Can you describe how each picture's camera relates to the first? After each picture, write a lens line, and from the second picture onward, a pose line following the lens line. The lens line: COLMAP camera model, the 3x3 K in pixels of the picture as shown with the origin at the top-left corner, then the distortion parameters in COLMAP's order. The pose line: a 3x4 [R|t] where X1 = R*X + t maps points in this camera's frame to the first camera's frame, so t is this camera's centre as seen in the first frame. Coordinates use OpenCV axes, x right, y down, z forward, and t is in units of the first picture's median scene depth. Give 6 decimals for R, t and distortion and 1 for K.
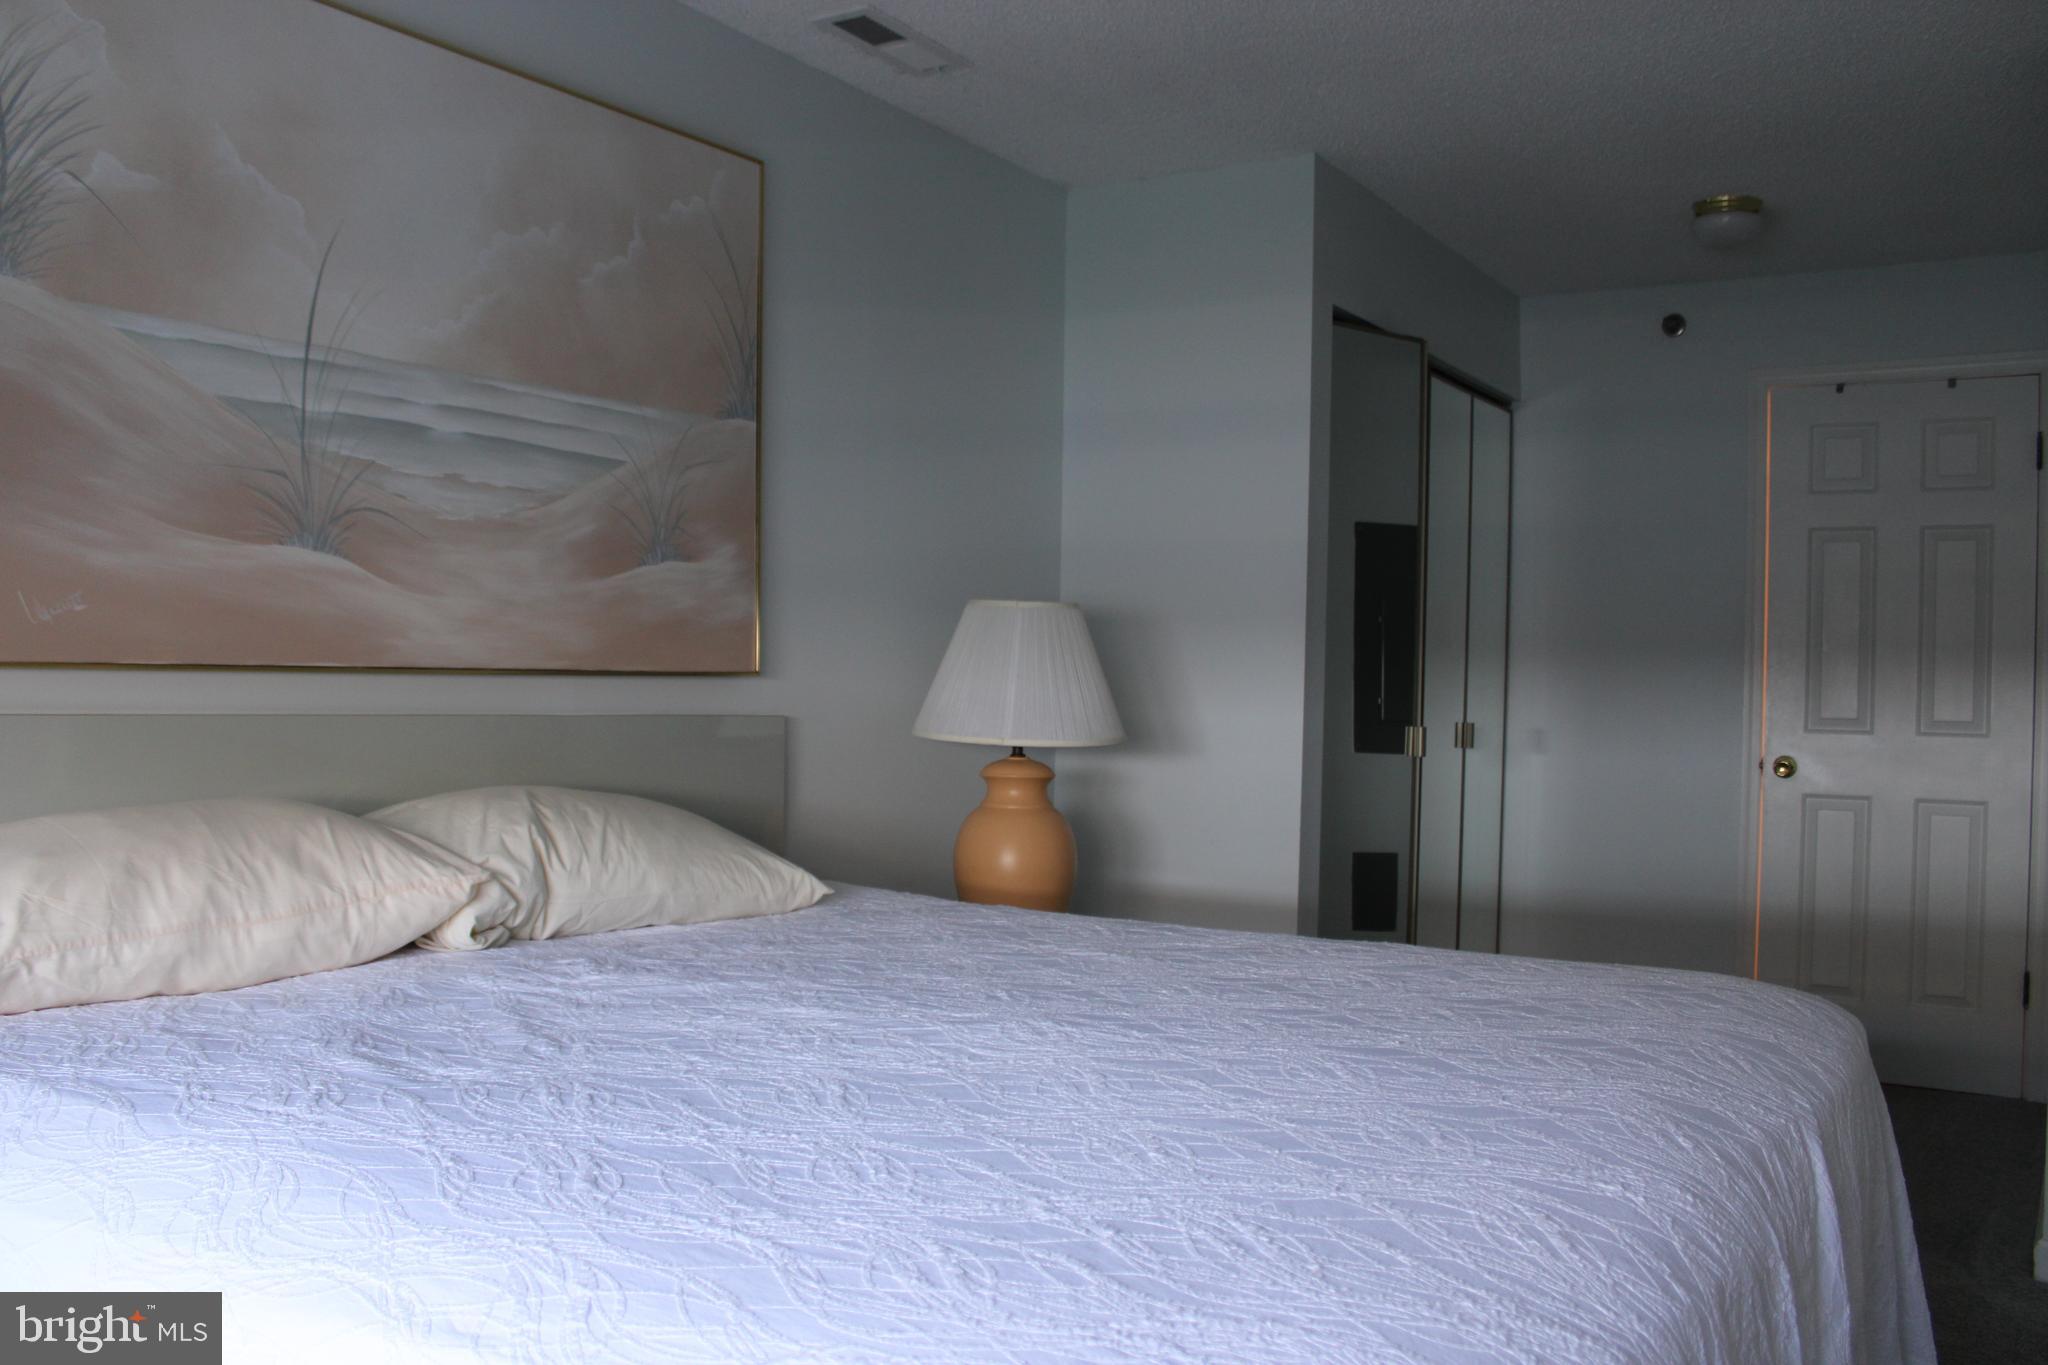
lens RADIAL K [[1706.6, 0, 1038.1], [0, 1706.6, 687.9], [0, 0, 1]] dist [-0.162390, 0.134641]
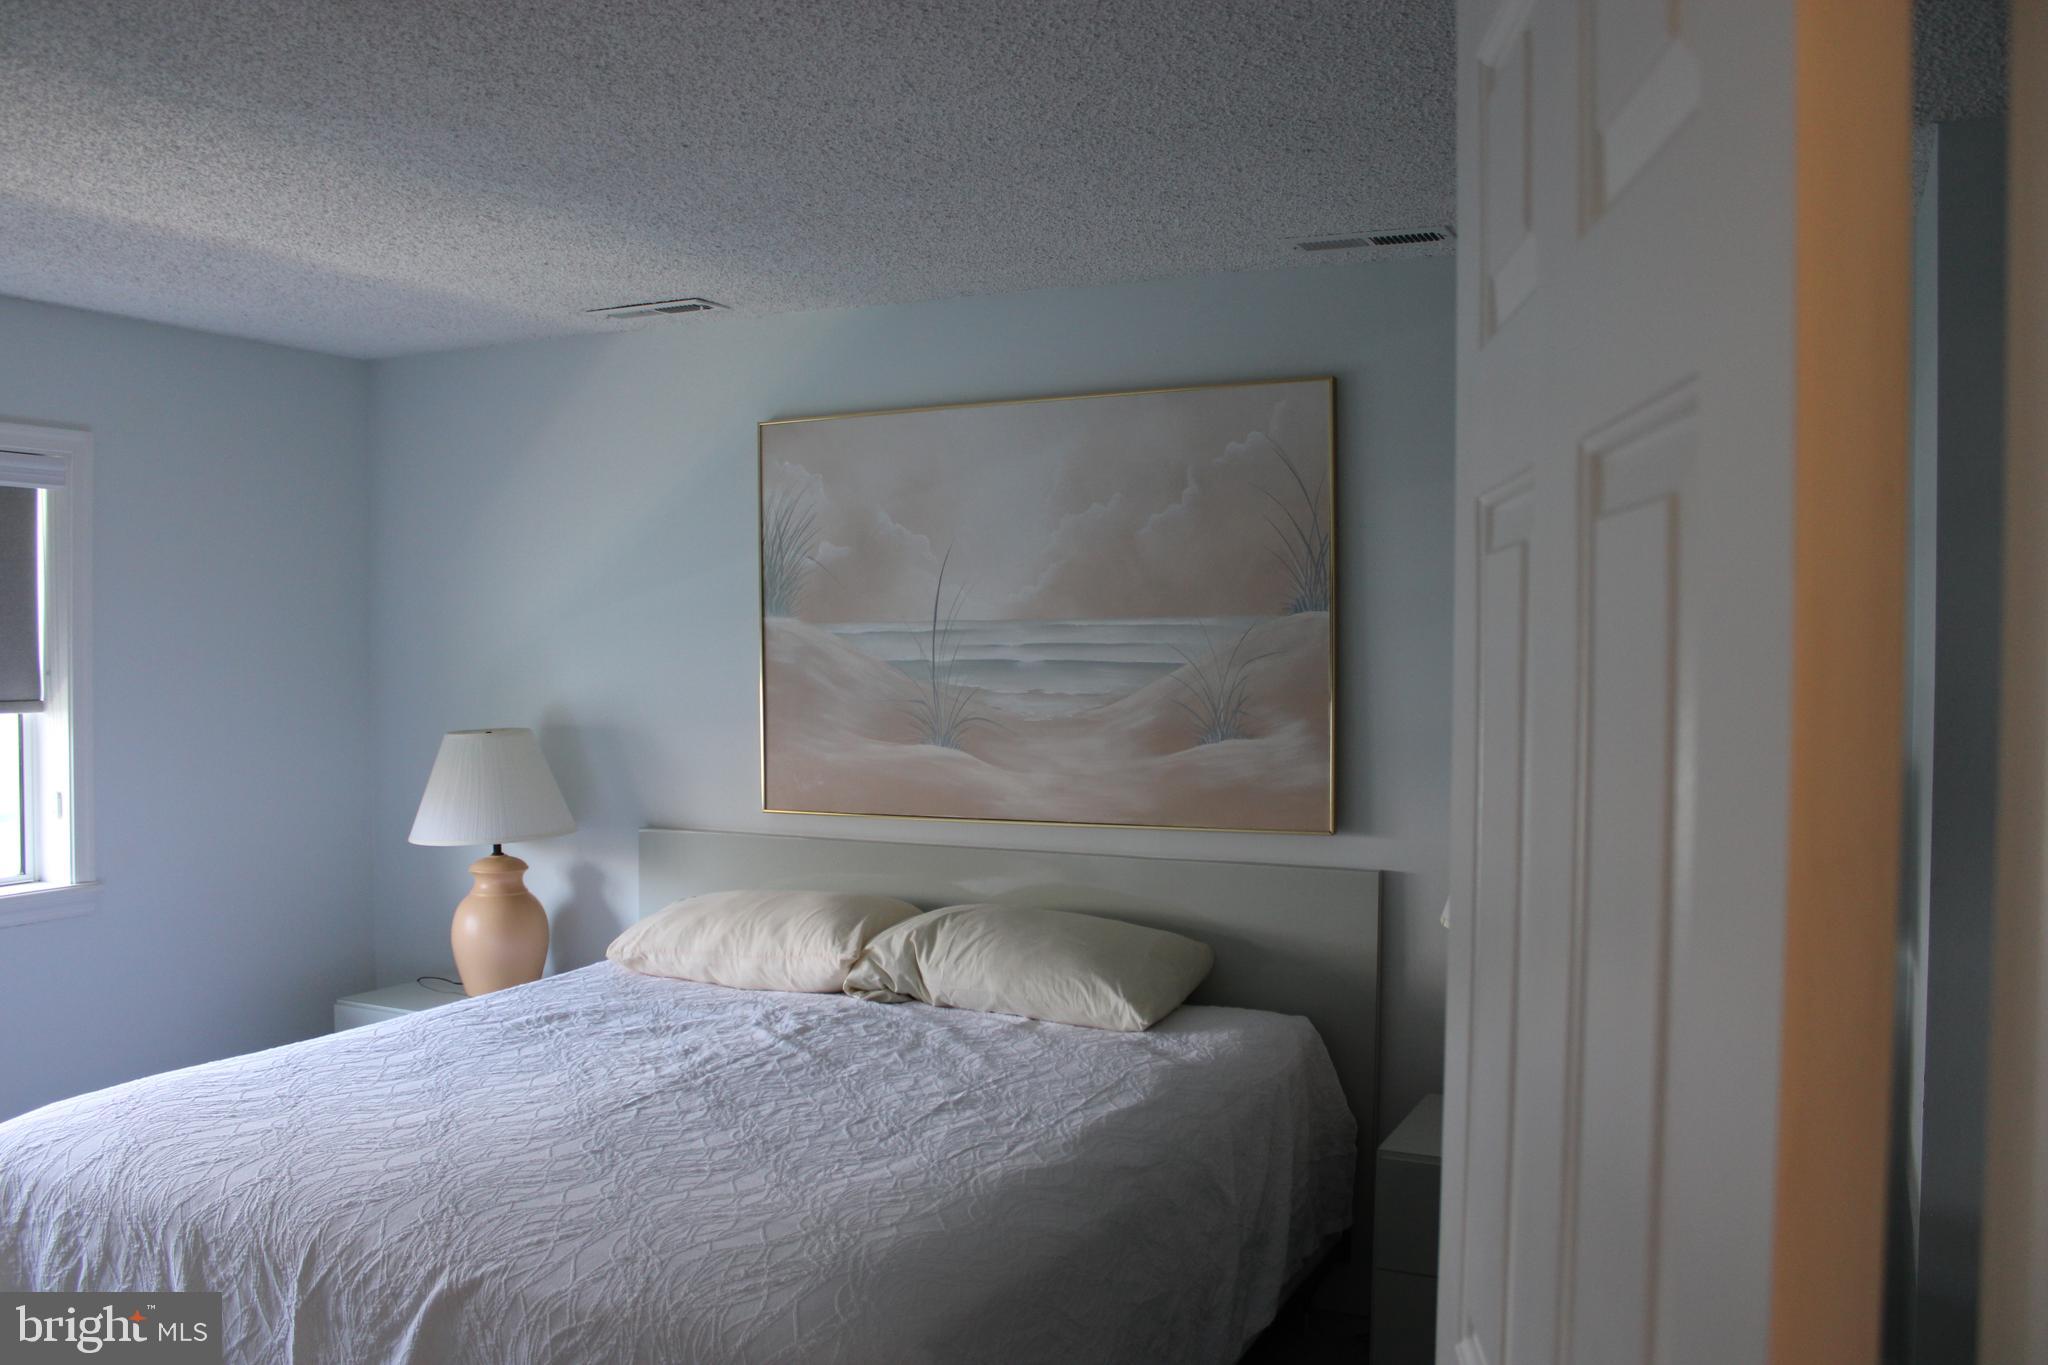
lens RADIAL K [[1706.6, 0, 1038.1], [0, 1706.6, 687.9], [0, 0, 1]] dist [-0.162390, 0.134641]
pose [[0.130321, 0.001392, -0.991471, 1.196336], [0.001763, 0.999997, 0.001636, -0.137729], [0.991470, -0.001961, 0.130318, 0.840839]]
